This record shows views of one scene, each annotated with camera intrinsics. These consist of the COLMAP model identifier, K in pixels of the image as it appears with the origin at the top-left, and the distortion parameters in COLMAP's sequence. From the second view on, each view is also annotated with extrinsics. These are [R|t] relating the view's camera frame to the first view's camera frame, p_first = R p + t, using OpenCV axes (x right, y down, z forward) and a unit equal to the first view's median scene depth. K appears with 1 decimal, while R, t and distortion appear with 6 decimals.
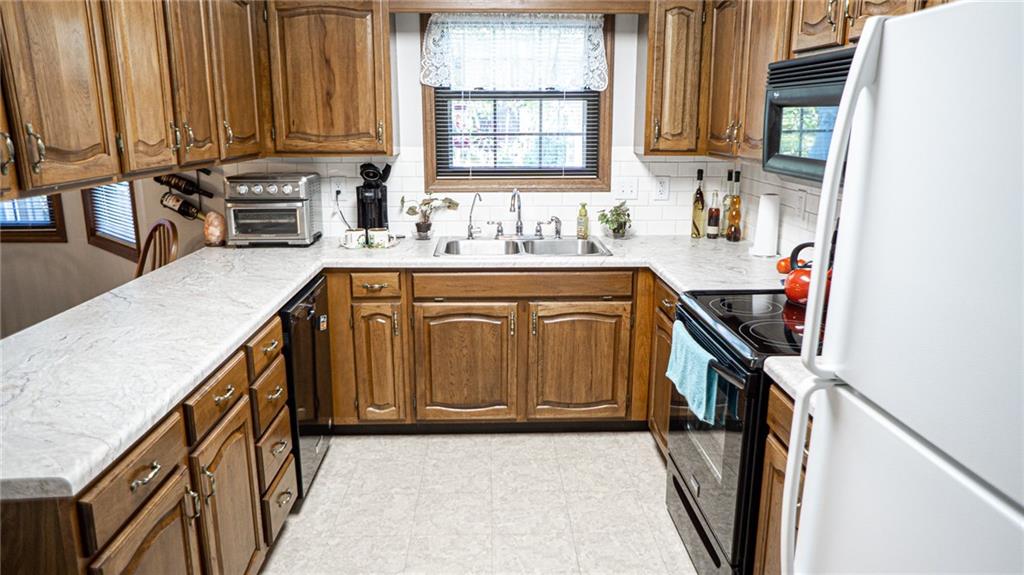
lens RADIAL K [[695.0, 0, 508.1], [0, 695.0, 288.3], [0, 0, 1]] dist [-0.082449, 0.103592]
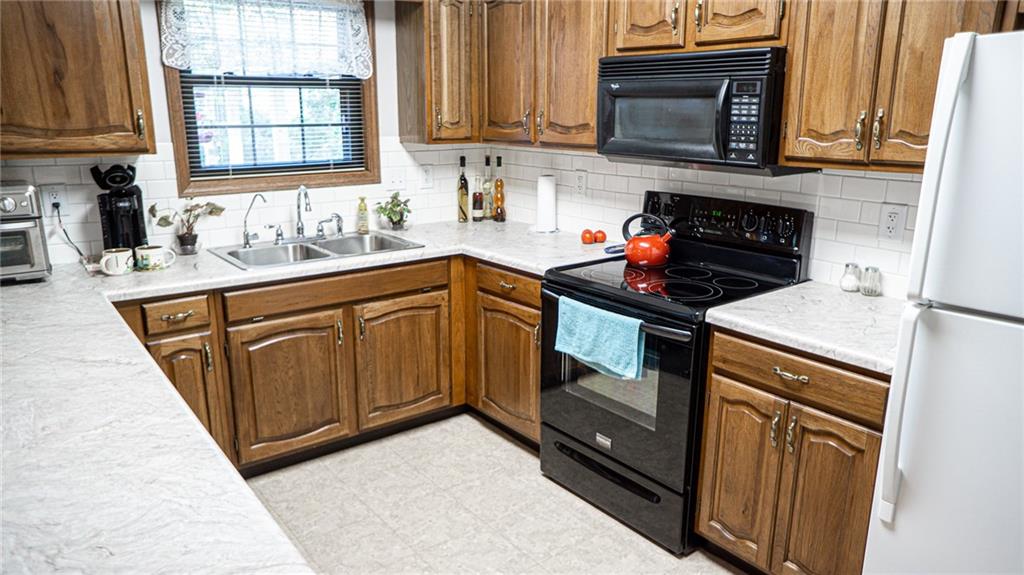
lens RADIAL K [[695.0, 0, 508.1], [0, 695.0, 288.3], [0, 0, 1]] dist [-0.082449, 0.103592]
pose [[0.811849, -0.142266, 0.566270, -0.313007], [0.134369, 0.989353, 0.055916, -0.026906], [-0.568196, 0.030693, 0.822321, 0.117672]]
